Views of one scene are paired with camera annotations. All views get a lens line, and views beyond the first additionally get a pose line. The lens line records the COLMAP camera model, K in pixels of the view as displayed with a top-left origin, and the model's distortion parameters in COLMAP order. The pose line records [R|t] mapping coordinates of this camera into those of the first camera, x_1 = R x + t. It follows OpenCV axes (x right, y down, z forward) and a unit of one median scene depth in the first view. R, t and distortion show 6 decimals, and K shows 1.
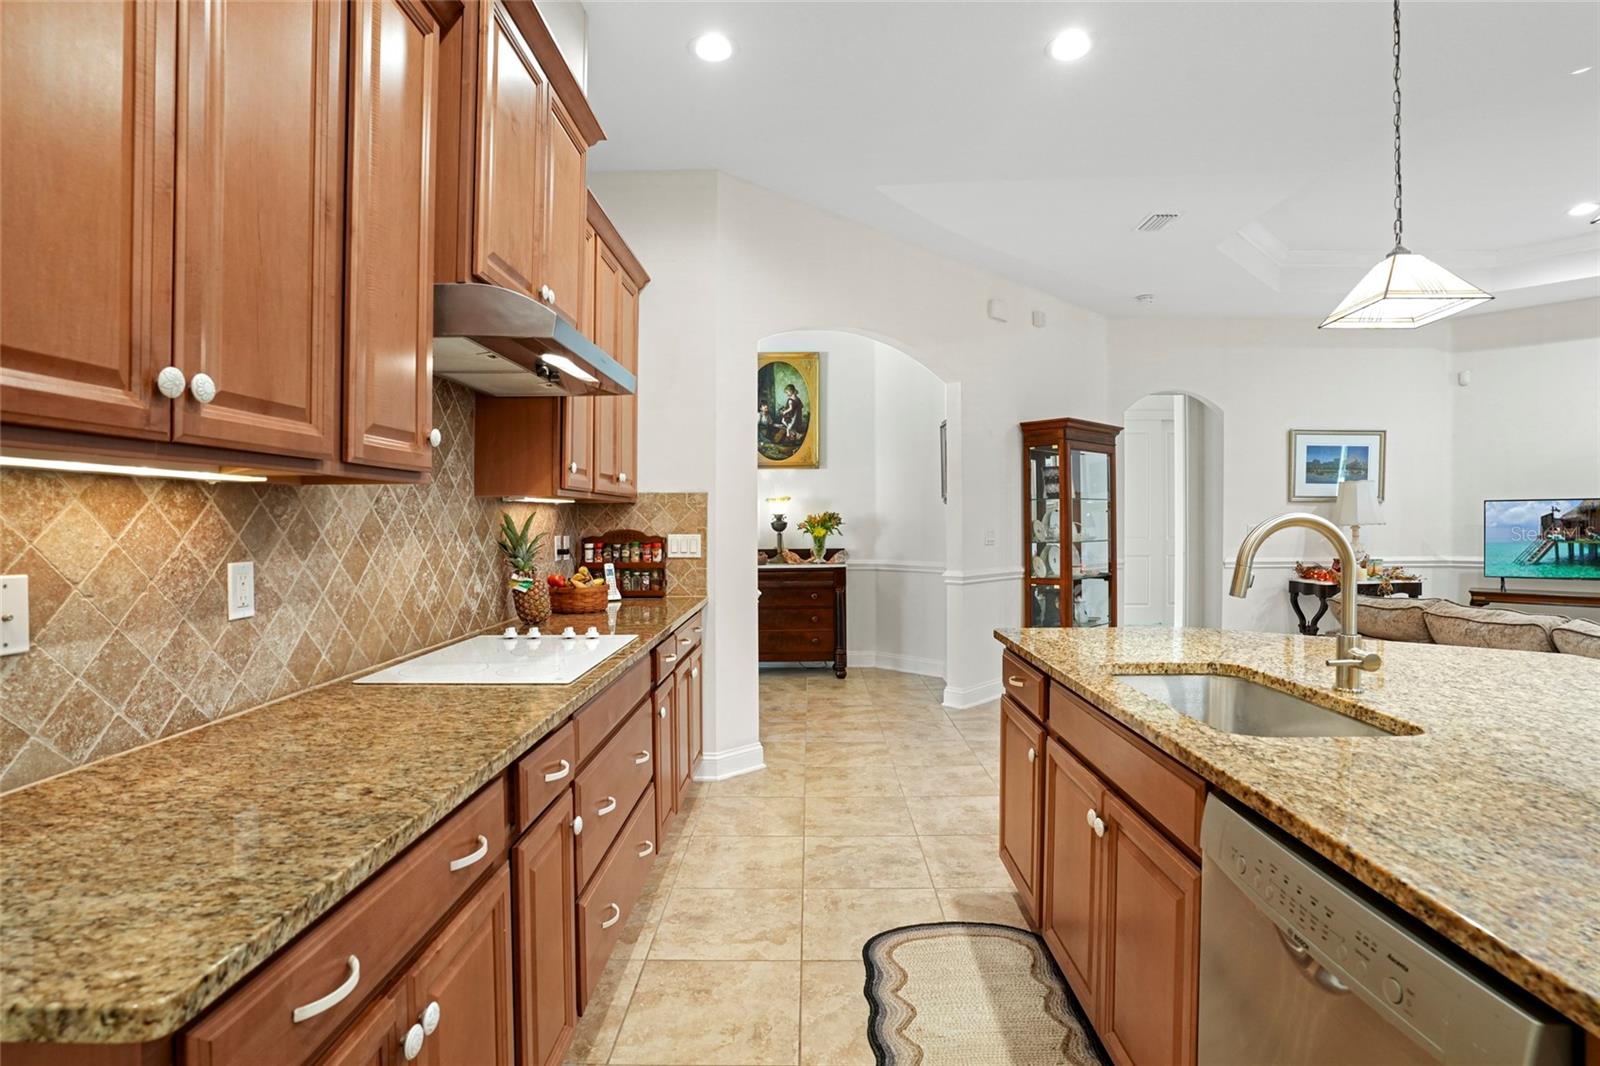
lens RADIAL K [[809.6, 0, 801.0], [0, 809.6, 513.4], [0, 0, 1]] dist [-0.073047, 0.033142]
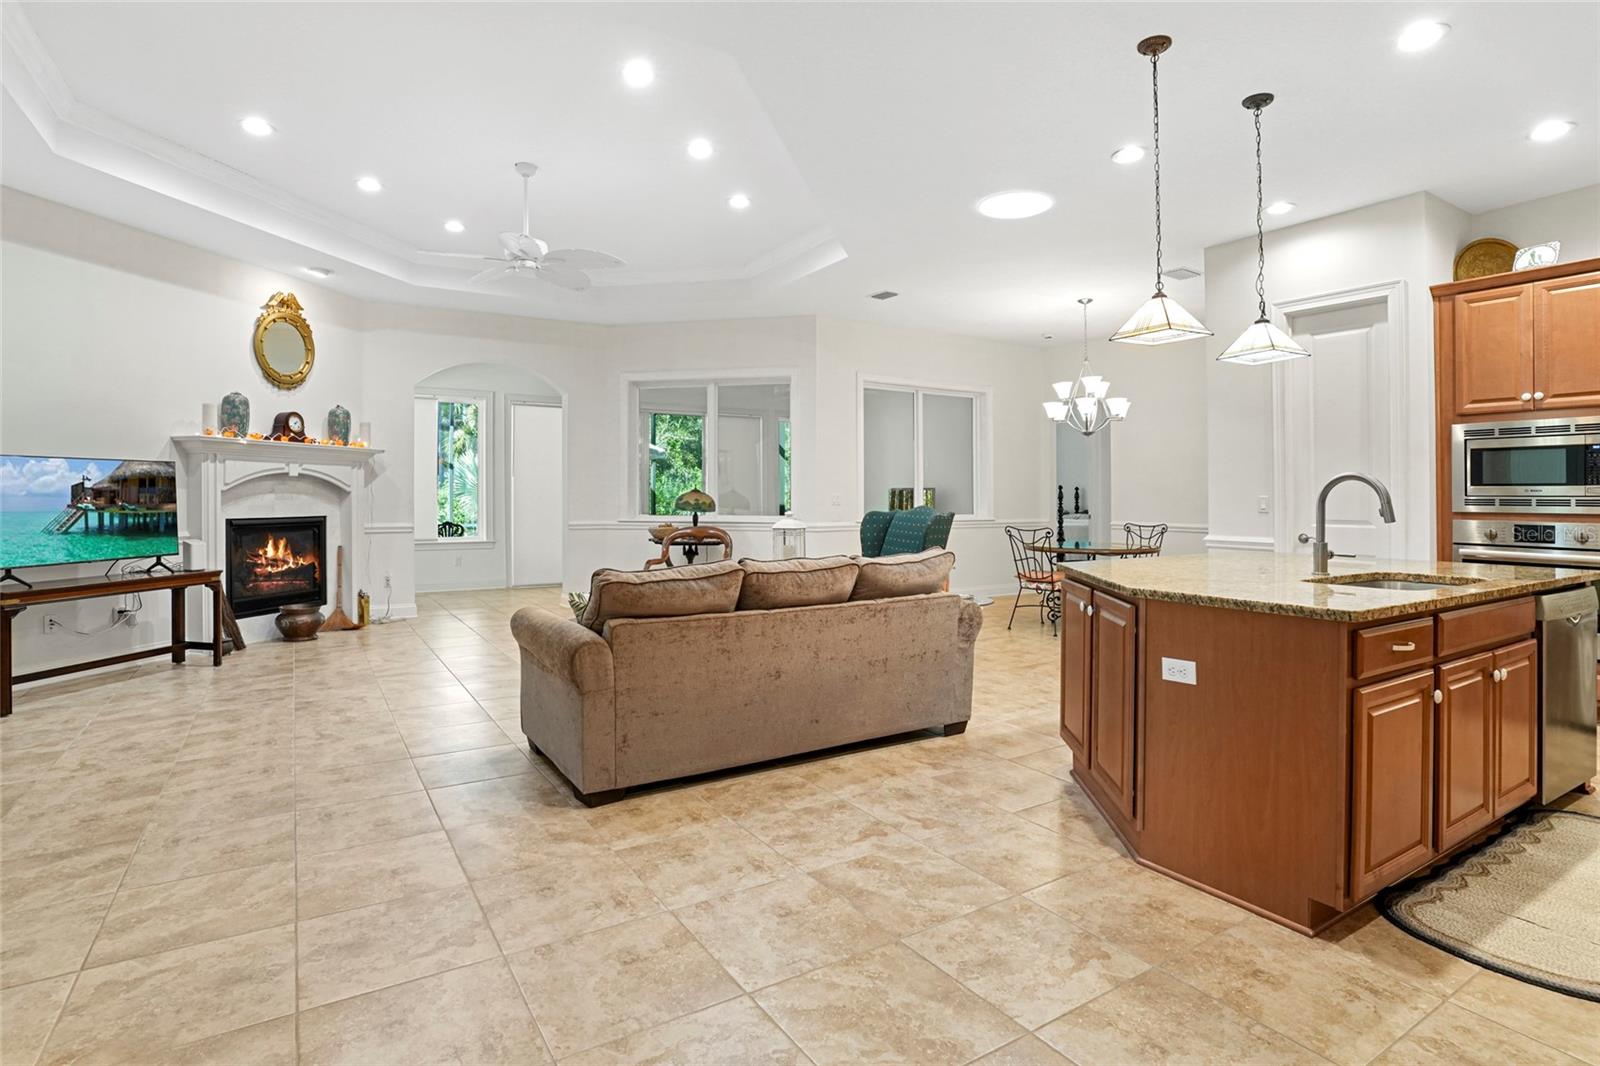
lens RADIAL K [[797.3, 0, 800.1], [0, 797.3, 487.9], [0, 0, 1]] dist [-0.067964, 0.028285]
pose [[-0.542596, 0.007758, 0.839958, -0.092640], [-0.009028, 0.999846, -0.015067, 0.047829], [-0.839945, -0.015758, -0.542442, 1.982482]]
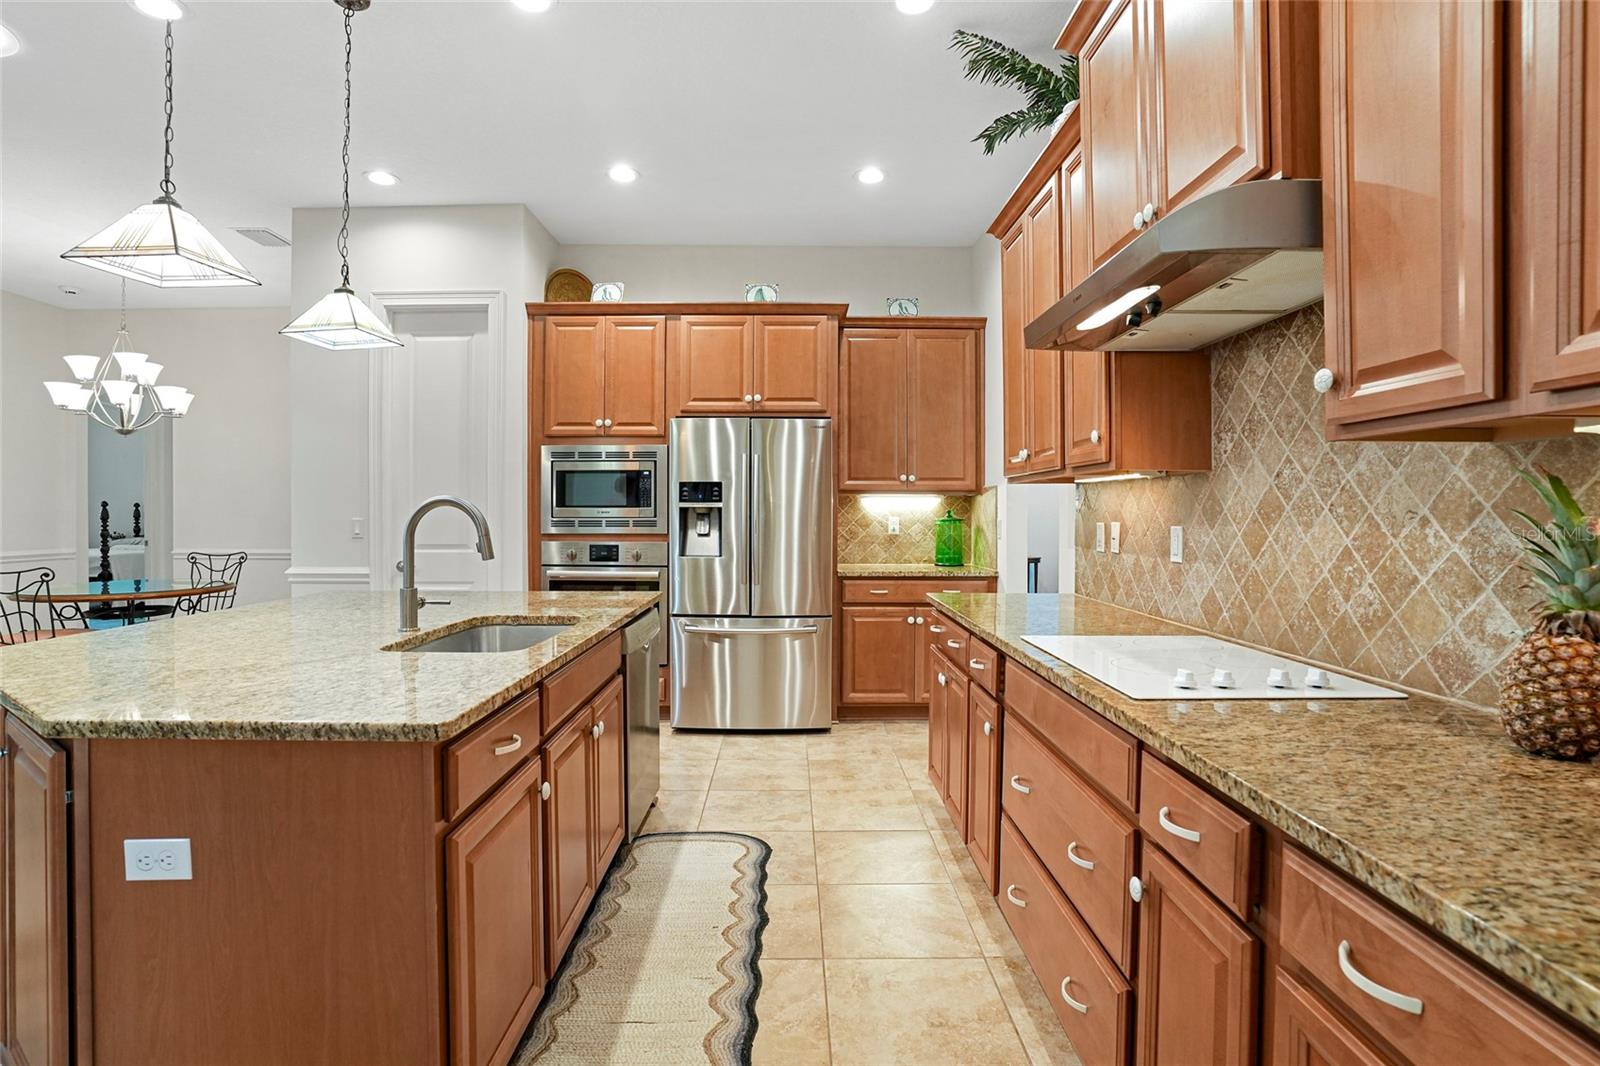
lens RADIAL K [[809.9, 0, 781.2], [0, 809.9, 512.1], [0, 0, 1]] dist [-0.094032, 0.052607]
pose [[-0.999962, 0.003101, -0.008209, 0.049448], [0.003148, 0.999979, -0.005657, 0.025450], [0.008191, -0.005683, -0.999950, 1.595211]]
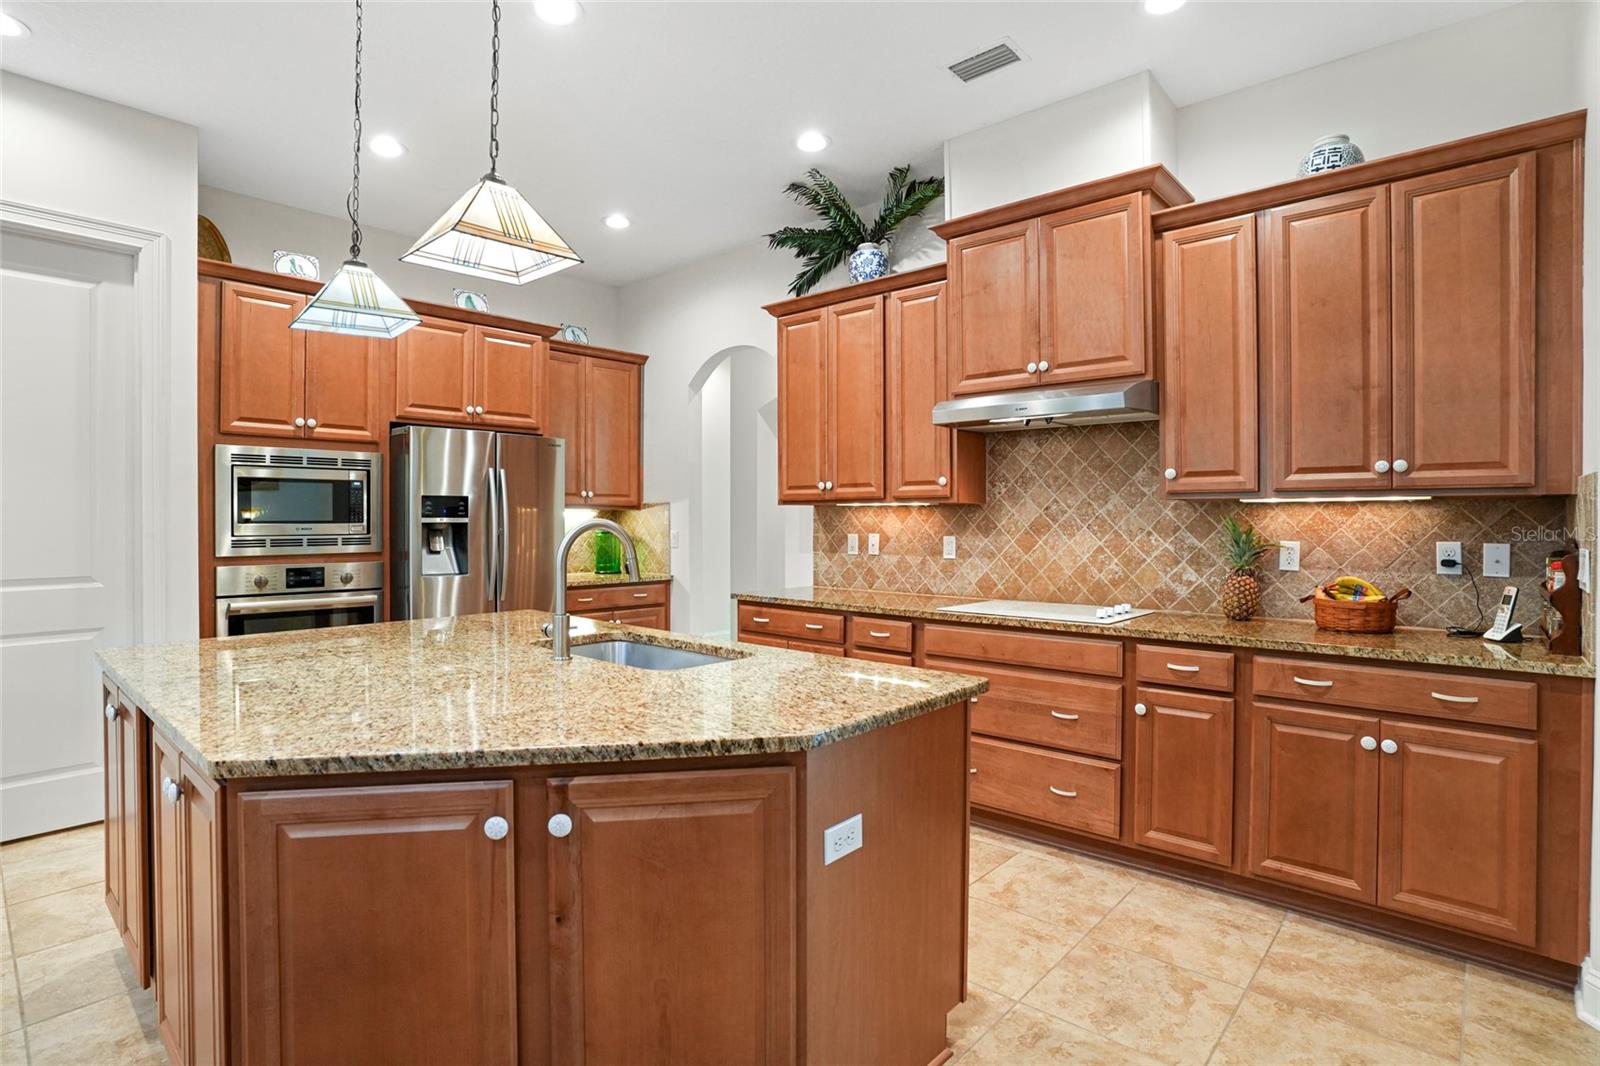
lens RADIAL K [[809.6, 0, 801.0], [0, 809.6, 513.4], [0, 0, 1]] dist [-0.073047, 0.033142]
pose [[-0.665945, 0.000535, -0.746001, 0.946732], [0.007581, 0.999953, -0.006050, 0.000800], [0.745962, -0.009684, -0.665918, 1.471420]]
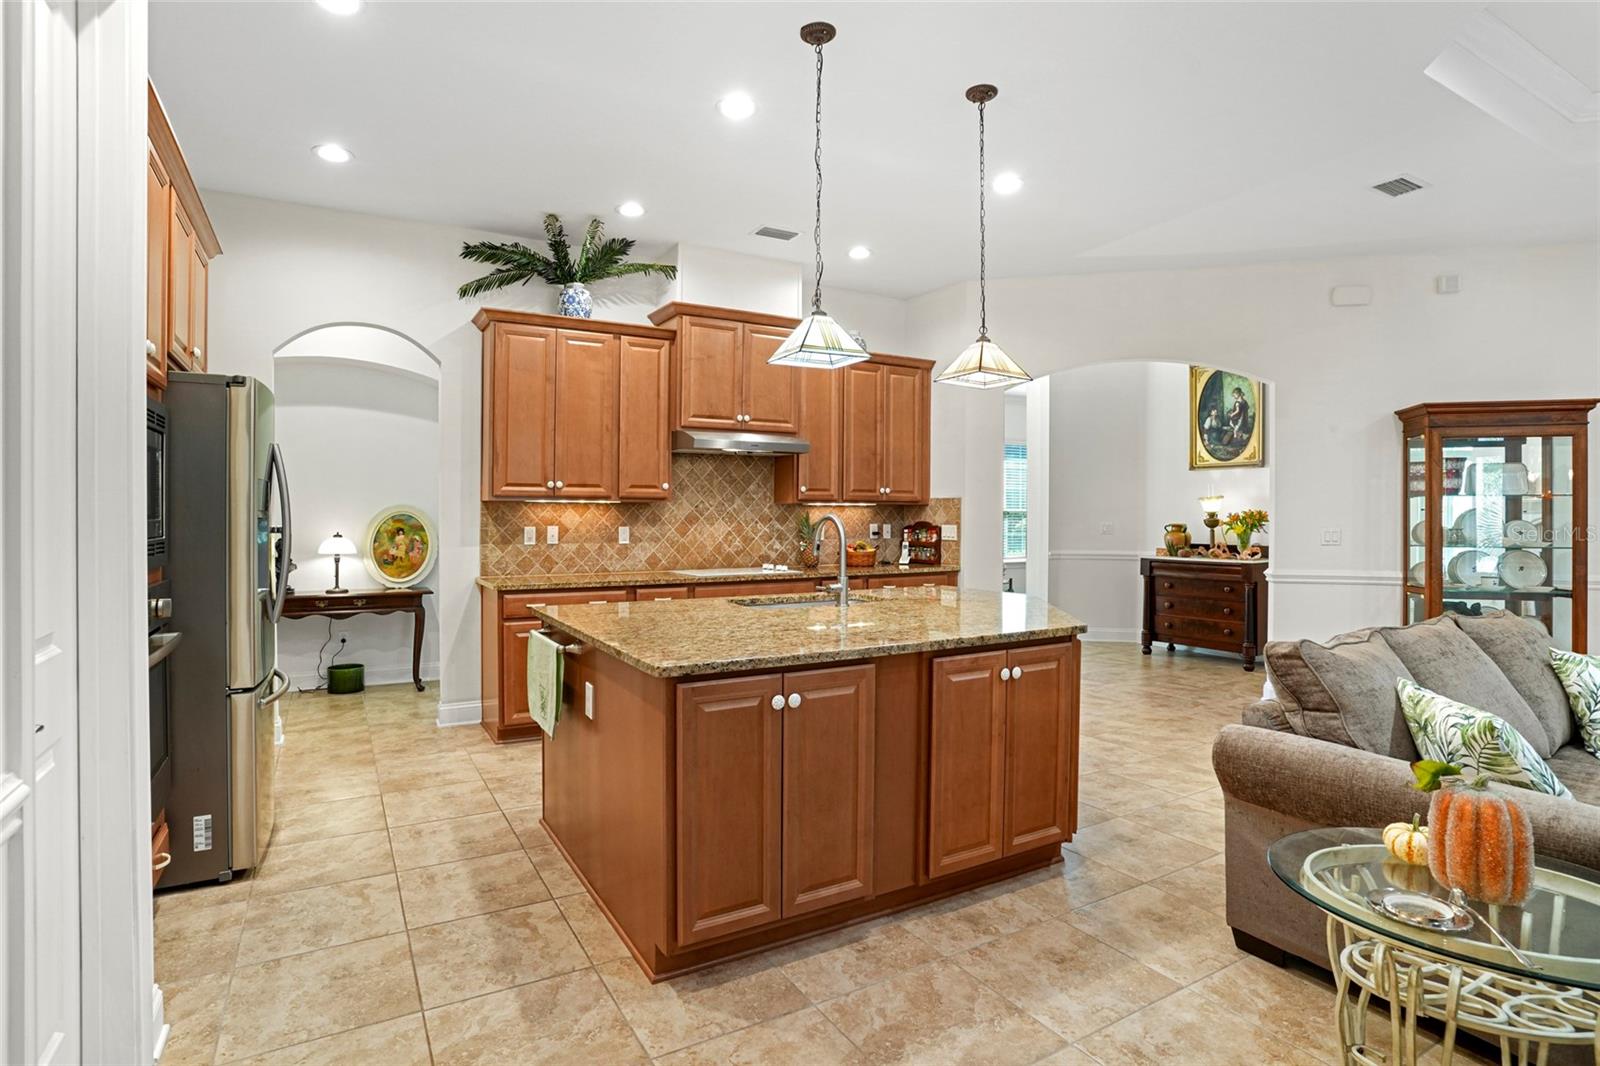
lens RADIAL K [[808.3, 0, 762.9], [0, 808.3, 516.0], [0, 0, 1]] dist [-0.070718, 0.000539]
pose [[0.491719, 0.009607, -0.870701, 1.566824], [-0.000195, 0.999940, 0.010922, -0.012385], [0.870754, -0.005201, 0.491691, -0.096039]]
